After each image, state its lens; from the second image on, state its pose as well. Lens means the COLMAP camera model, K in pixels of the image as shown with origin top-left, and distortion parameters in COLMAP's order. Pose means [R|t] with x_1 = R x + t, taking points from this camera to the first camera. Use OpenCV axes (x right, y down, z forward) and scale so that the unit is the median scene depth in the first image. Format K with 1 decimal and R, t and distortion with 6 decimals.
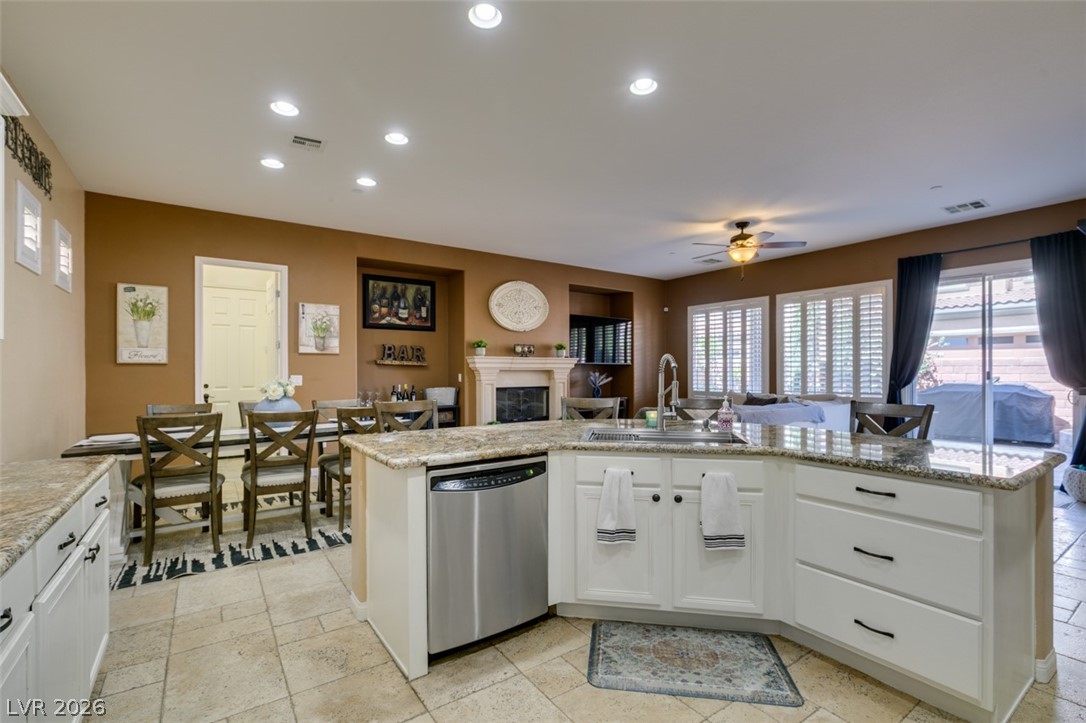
lens RADIAL K [[486.1, 0, 544.1], [0, 486.1, 361.8], [0, 0, 1]] dist [0.002534, -0.000547]
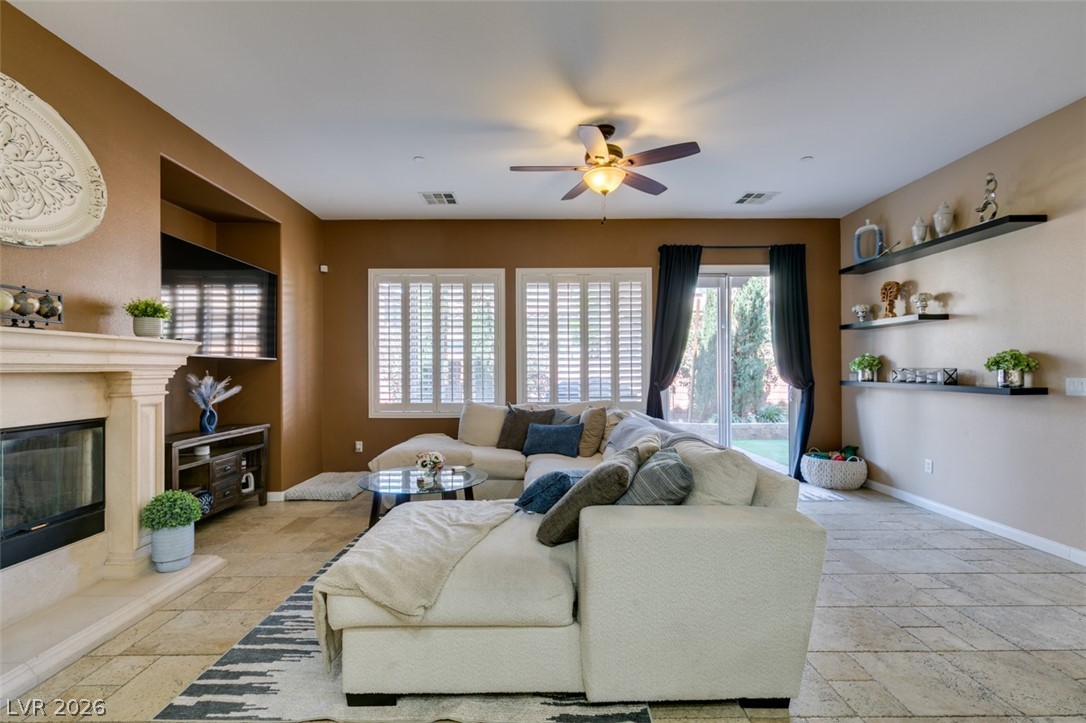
lens RADIAL K [[486.1, 0, 543.0], [0, 486.1, 366.5], [0, 0, 1]] dist [0.002534, -0.000547]
pose [[0.568289, 0.004603, 0.822816, -0.115688], [-0.010376, 0.999945, 0.001573, 0.010267], [-0.822764, -0.009431, 0.568305, 0.606370]]
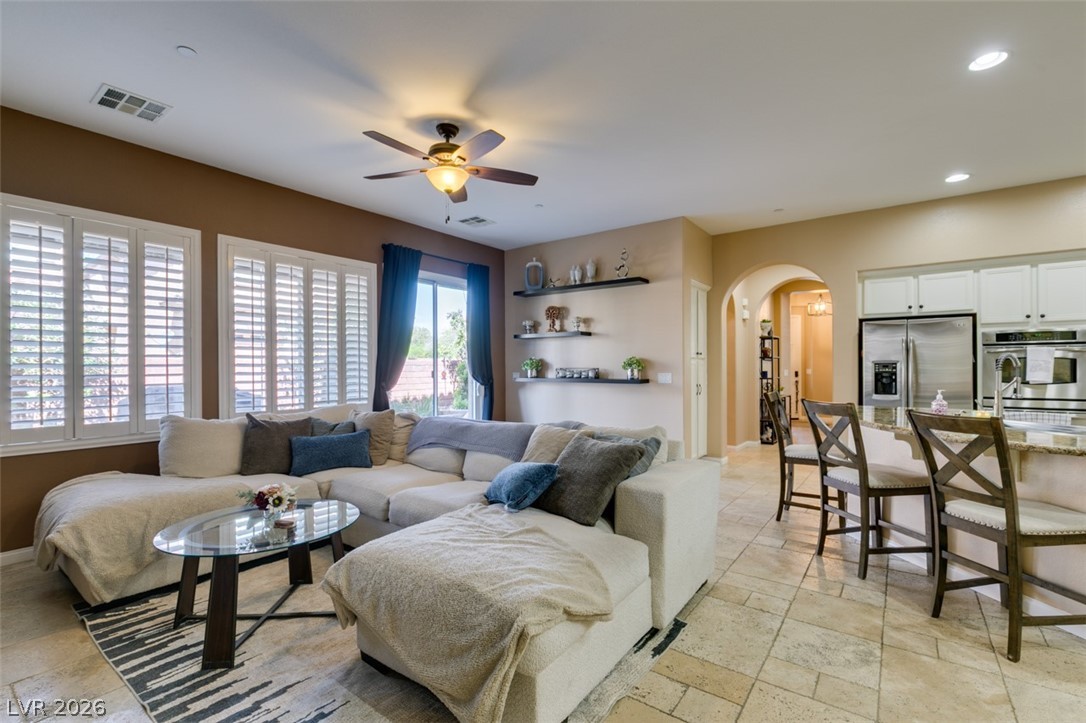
lens RADIAL K [[490.0, 0, 544.7], [0, 490.0, 365.3], [0, 0, 1]] dist [-0.003681, 0.000458]
pose [[-0.322635, 0.007437, 0.946494, -0.177696], [-0.010316, 0.999882, -0.011373, 0.014316], [-0.946467, -0.013433, -0.322520, 0.916957]]
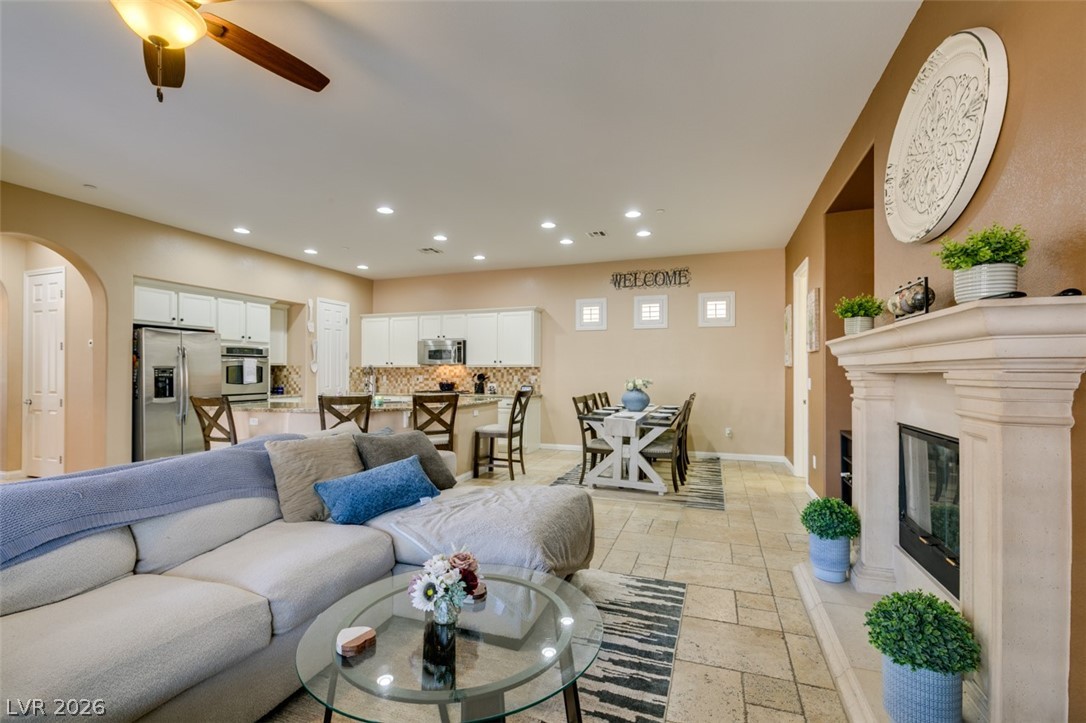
lens RADIAL K [[486.1, 0, 543.5], [0, 486.1, 363.6], [0, 0, 1]] dist [0.002534, -0.000547]
pose [[-0.812890, -0.007870, -0.582365, 0.331535], [0.010741, 0.999536, -0.028501, 0.018703], [0.582319, -0.029423, -0.812428, 1.200656]]
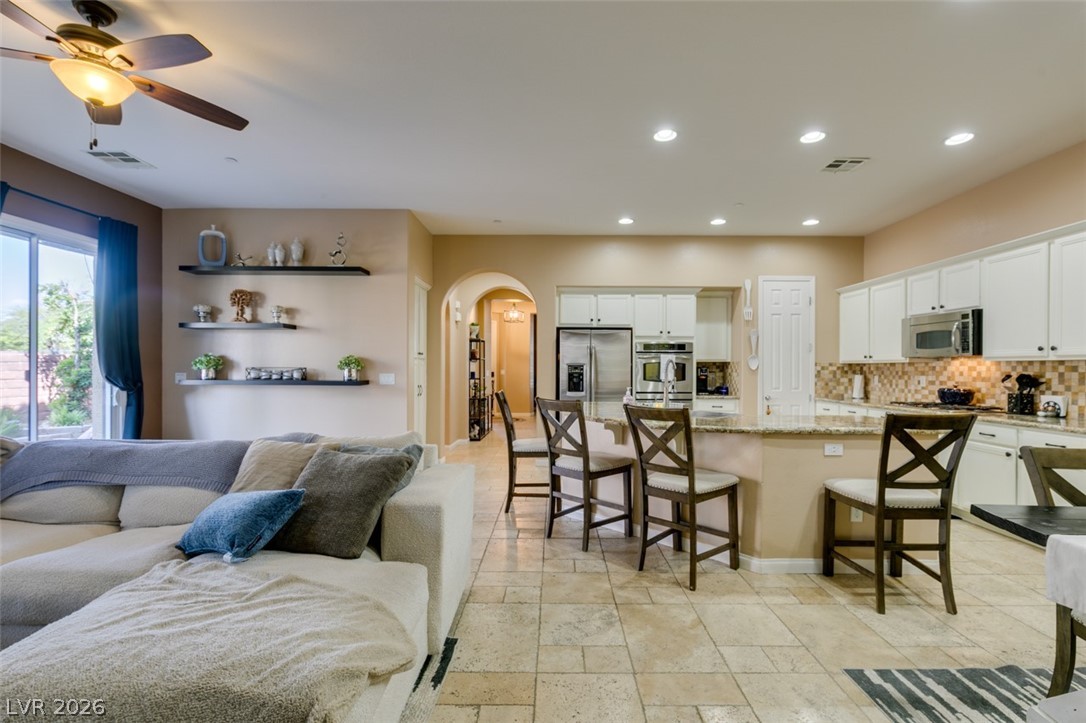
lens RADIAL K [[490.0, 0, 553.3], [0, 490.0, 372.6], [0, 0, 1]] dist [-0.003681, 0.000458]
pose [[-0.818170, -0.006882, 0.574935, -0.119187], [-0.011911, 0.999917, -0.004981, 0.015215], [-0.574853, -0.010924, -0.818184, 0.940920]]
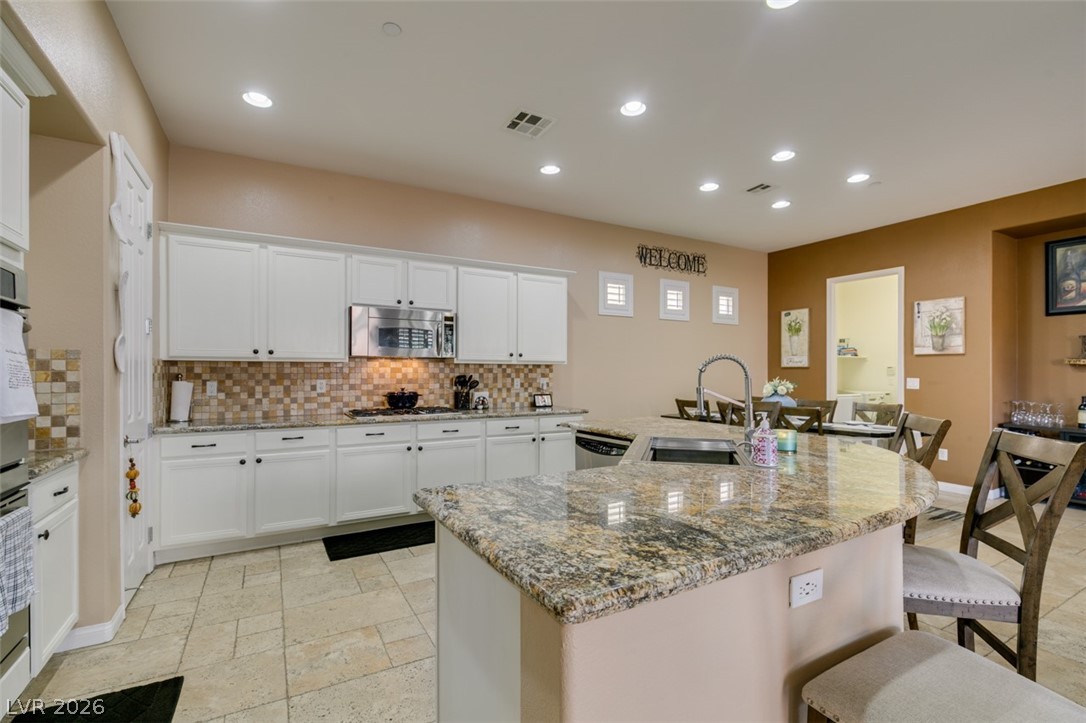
lens RADIAL K [[490.0, 0, 543.0], [0, 490.0, 371.0], [0, 0, 1]] dist [-0.003681, 0.000458]
pose [[-0.095754, -0.000209, -0.995405, 0.433888], [0.014532, 0.999893, -0.001608, 0.004157], [0.995299, -0.014620, -0.095740, 0.303419]]
